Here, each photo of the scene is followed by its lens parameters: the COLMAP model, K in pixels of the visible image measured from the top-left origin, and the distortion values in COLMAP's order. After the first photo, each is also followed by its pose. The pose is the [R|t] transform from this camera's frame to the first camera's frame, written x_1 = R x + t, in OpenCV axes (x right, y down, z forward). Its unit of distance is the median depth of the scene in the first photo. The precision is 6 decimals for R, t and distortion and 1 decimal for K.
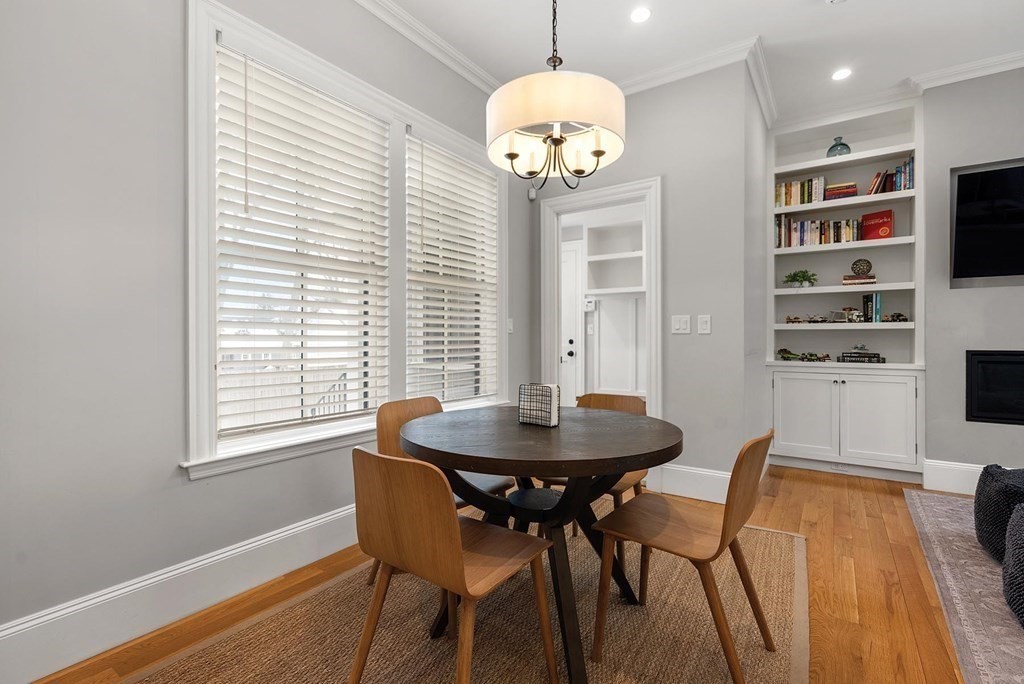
lens RADIAL K [[472.5, 0, 514.2], [0, 472.5, 339.6], [0, 0, 1]] dist [0.001792, 0.000647]
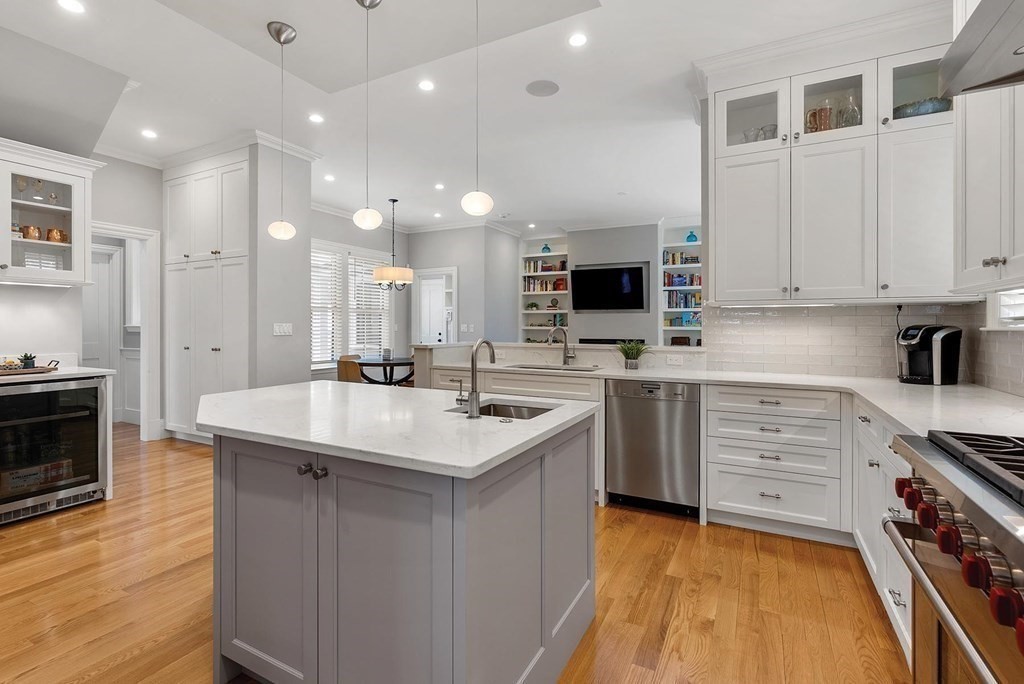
lens RADIAL K [[472.5, 0, 509.7], [0, 472.5, 324.8], [0, 0, 1]] dist [0.001792, 0.000647]
pose [[0.992717, 0.003788, 0.120412, 0.237489], [-0.003199, 0.999982, -0.005082, -0.031629], [-0.120429, 0.004660, 0.992711, -1.192369]]
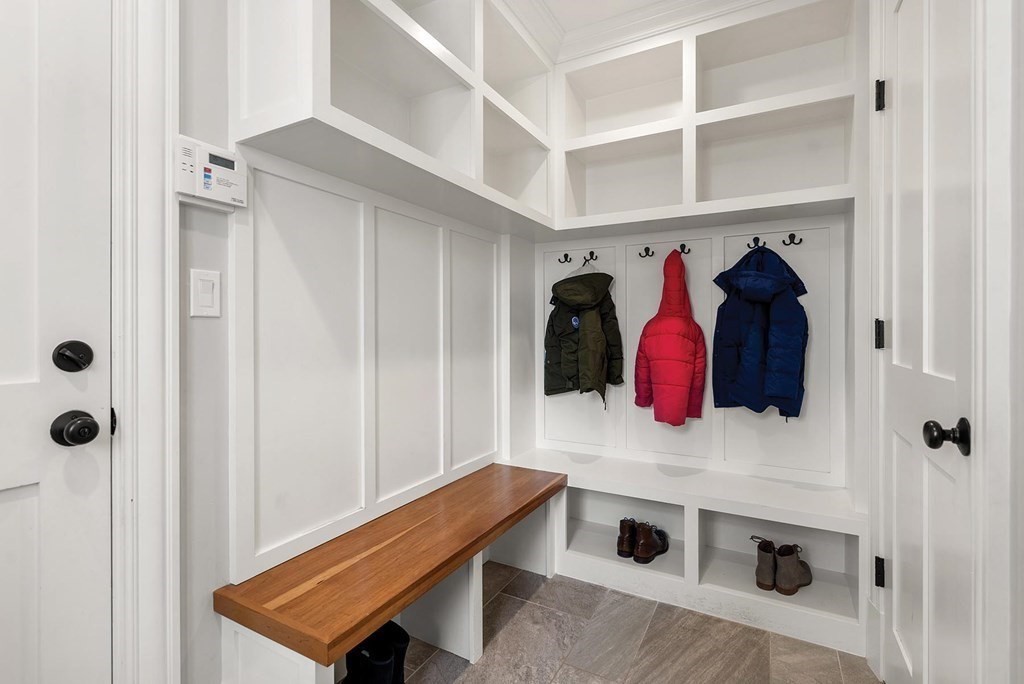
lens RADIAL K [[472.5, 0, 515.3], [0, 472.5, 324.2], [0, 0, 1]] dist [0.001792, 0.000647]
pose [[-0.106922, -0.000320, 0.994267, -0.084478], [-0.000449, 1.000000, 0.000274, -0.009620], [-0.994267, -0.000418, -0.106922, 1.221395]]
